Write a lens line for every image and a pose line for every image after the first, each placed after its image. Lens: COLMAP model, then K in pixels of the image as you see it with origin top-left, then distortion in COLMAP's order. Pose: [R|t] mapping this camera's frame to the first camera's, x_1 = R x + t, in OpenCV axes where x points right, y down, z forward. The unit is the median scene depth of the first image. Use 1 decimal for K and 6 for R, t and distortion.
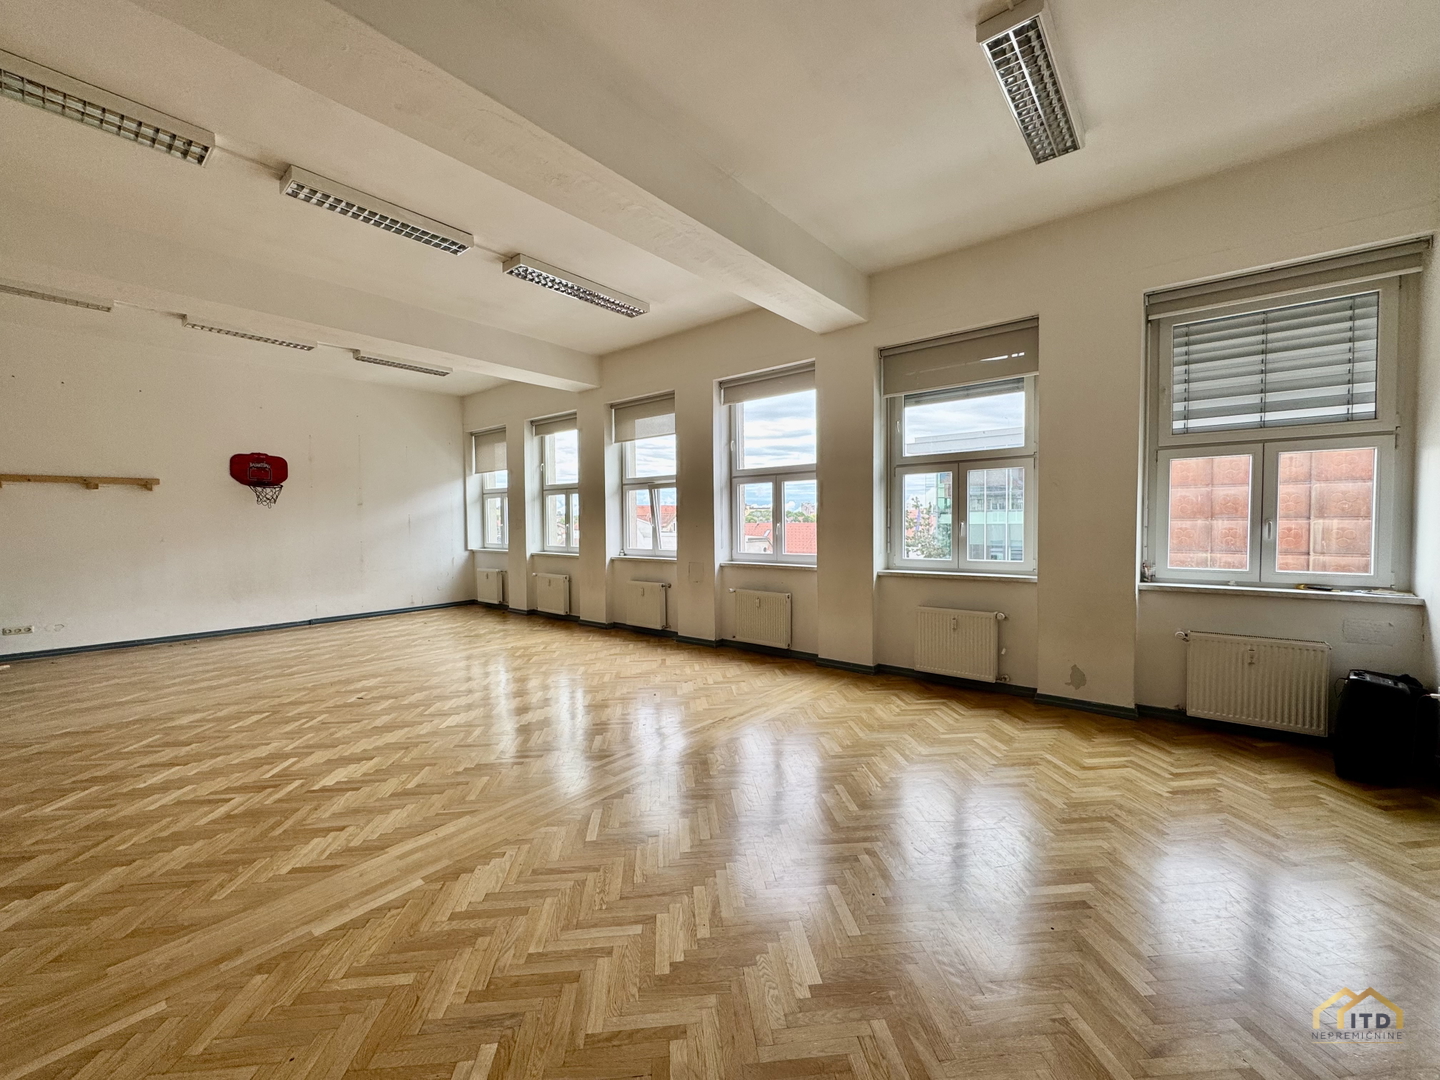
lens RADIAL K [[585.4, 0, 720.0], [0, 585.4, 540.0], [0, 0, 1]] dist [-0.001125, -0.000102]
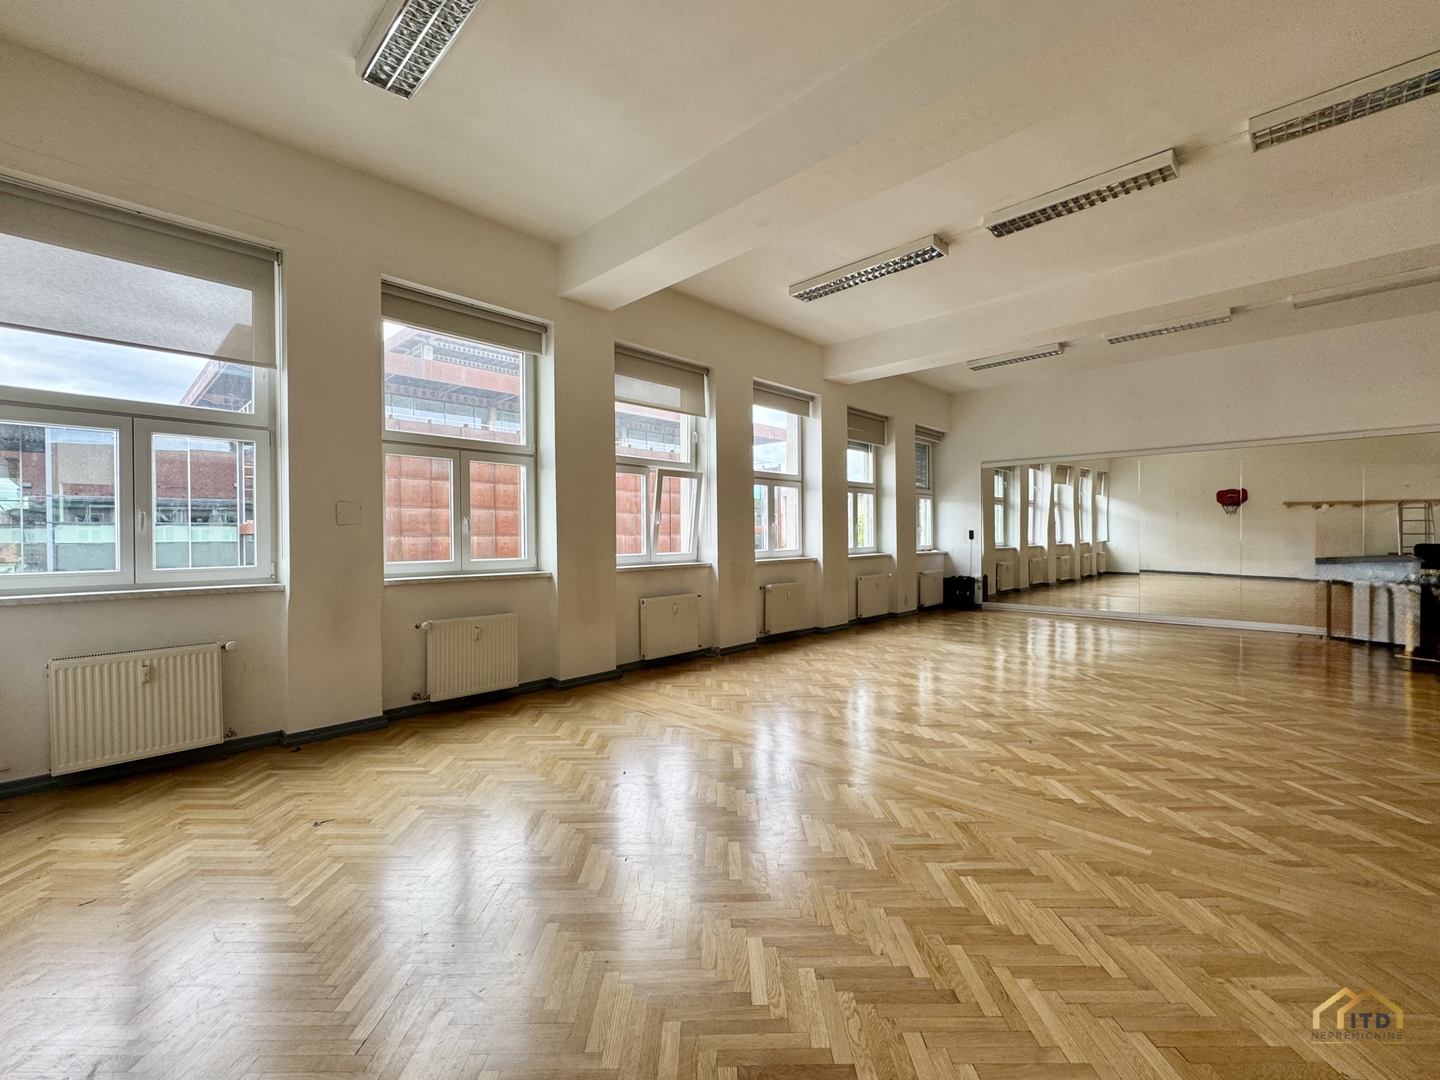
lens RADIAL K [[609.8, 0, 703.2], [0, 609.8, 543.1], [0, 0, 1]] dist [-0.002835, -0.000338]
pose [[0.104564, -0.006919, 0.994494, -0.468498], [0.040846, 0.999162, 0.002657, -0.000148], [-0.993679, 0.040343, 0.104759, 0.443524]]
